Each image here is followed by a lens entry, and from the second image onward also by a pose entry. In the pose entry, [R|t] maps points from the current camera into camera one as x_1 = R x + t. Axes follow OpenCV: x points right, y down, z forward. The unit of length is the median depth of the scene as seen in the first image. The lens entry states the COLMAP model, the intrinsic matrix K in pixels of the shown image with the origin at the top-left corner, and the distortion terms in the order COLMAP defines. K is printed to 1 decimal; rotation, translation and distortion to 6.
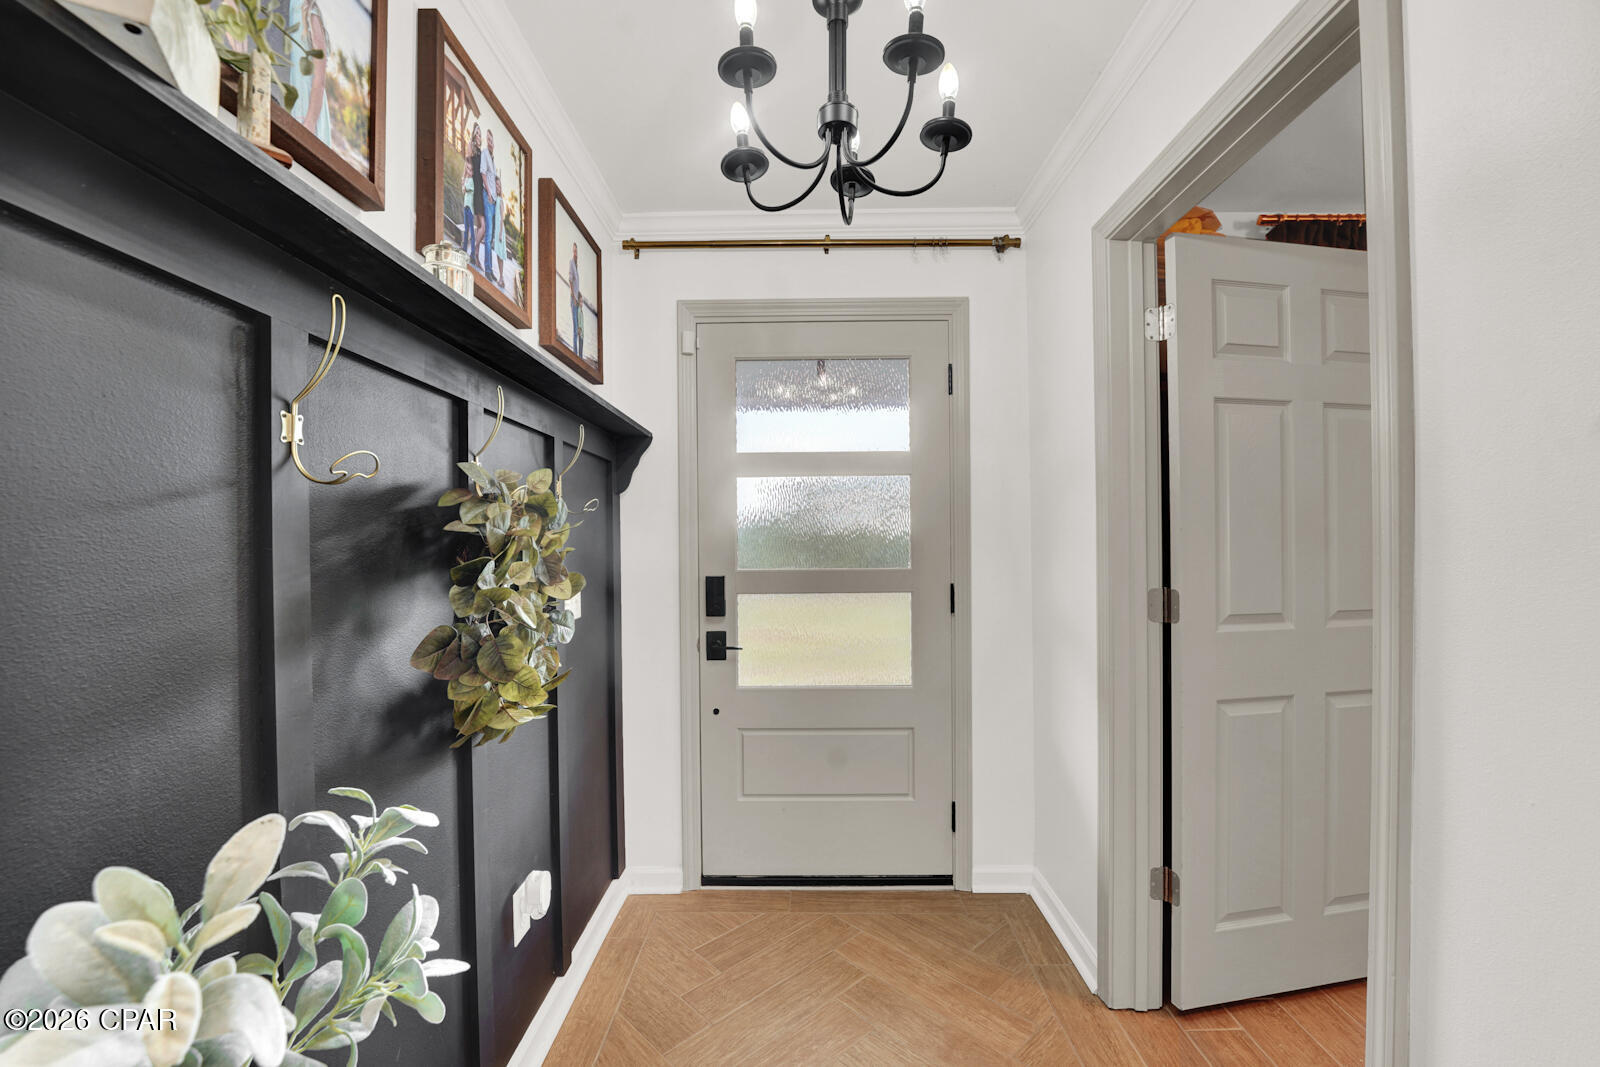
lens RADIAL K [[653.9, 0, 795.8], [0, 653.9, 546.0], [0, 0, 1]] dist [-0.027548, 0.002696]
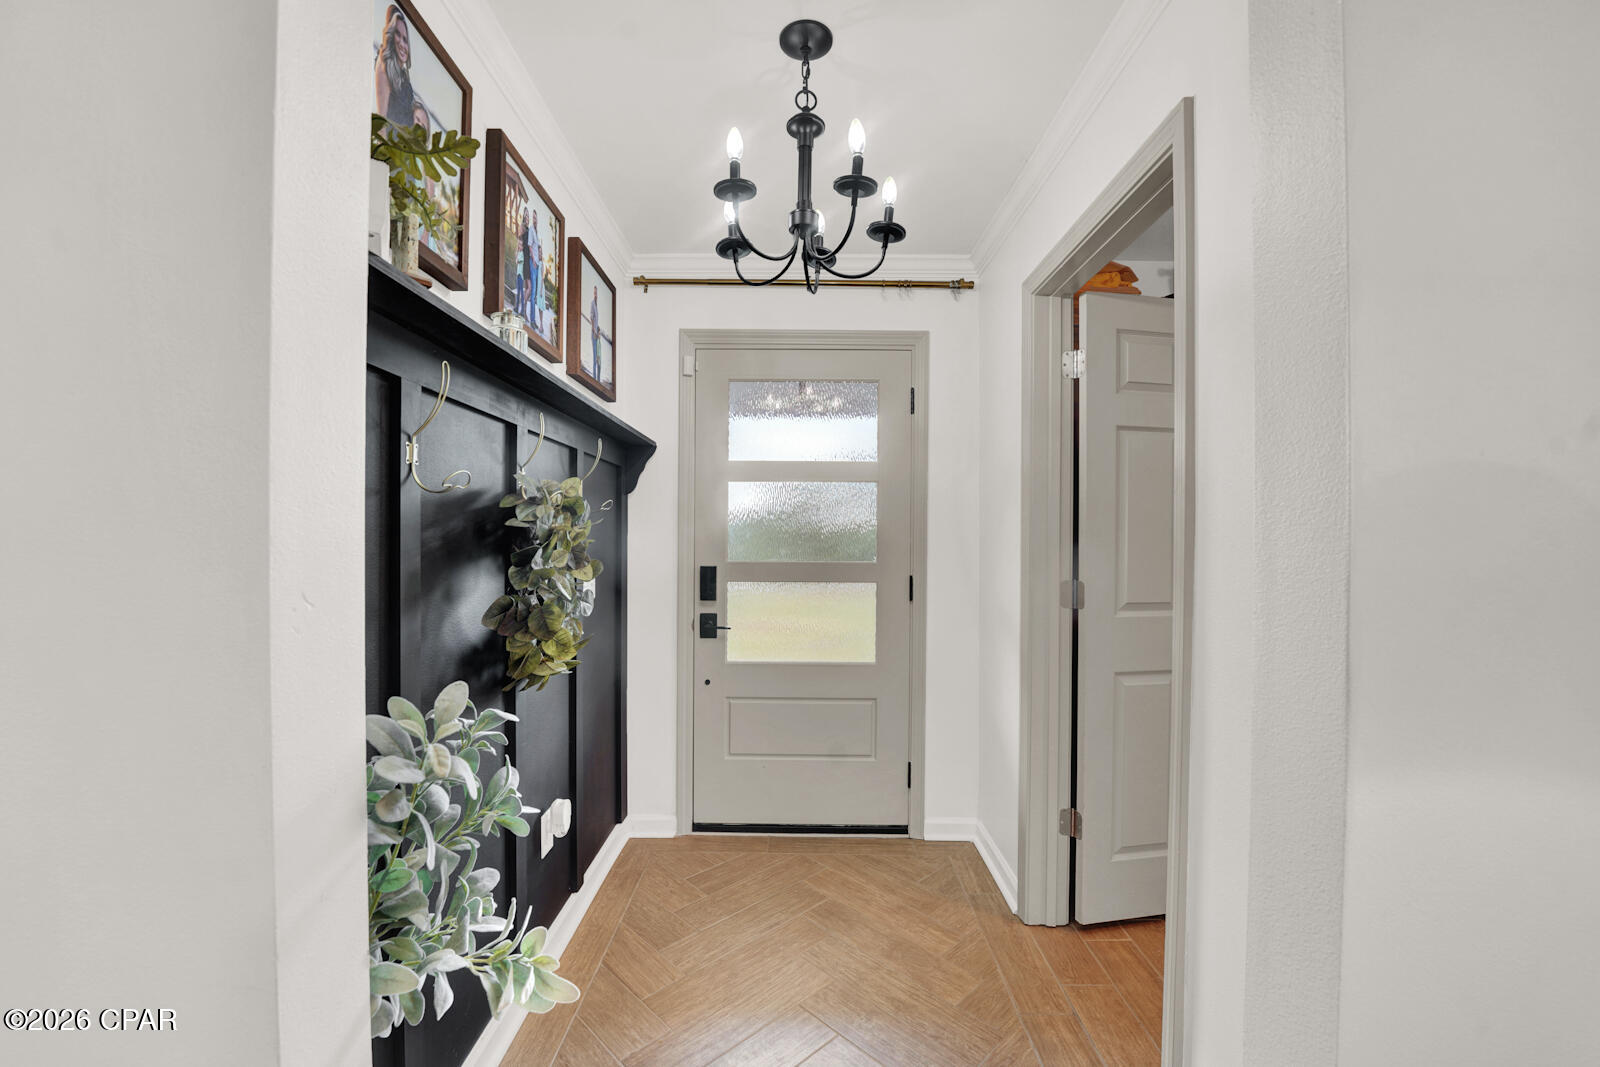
lens RADIAL K [[663.2, 0, 799.1], [0, 663.2, 541.6], [0, 0, 1]] dist [-0.025020, 0.000446]
pose [[0.999841, 0.015985, 0.007950, 0.037356], [-0.015986, 0.999872, 0.000070, -0.000094], [-0.007947, -0.000197, 0.999968, -0.243072]]
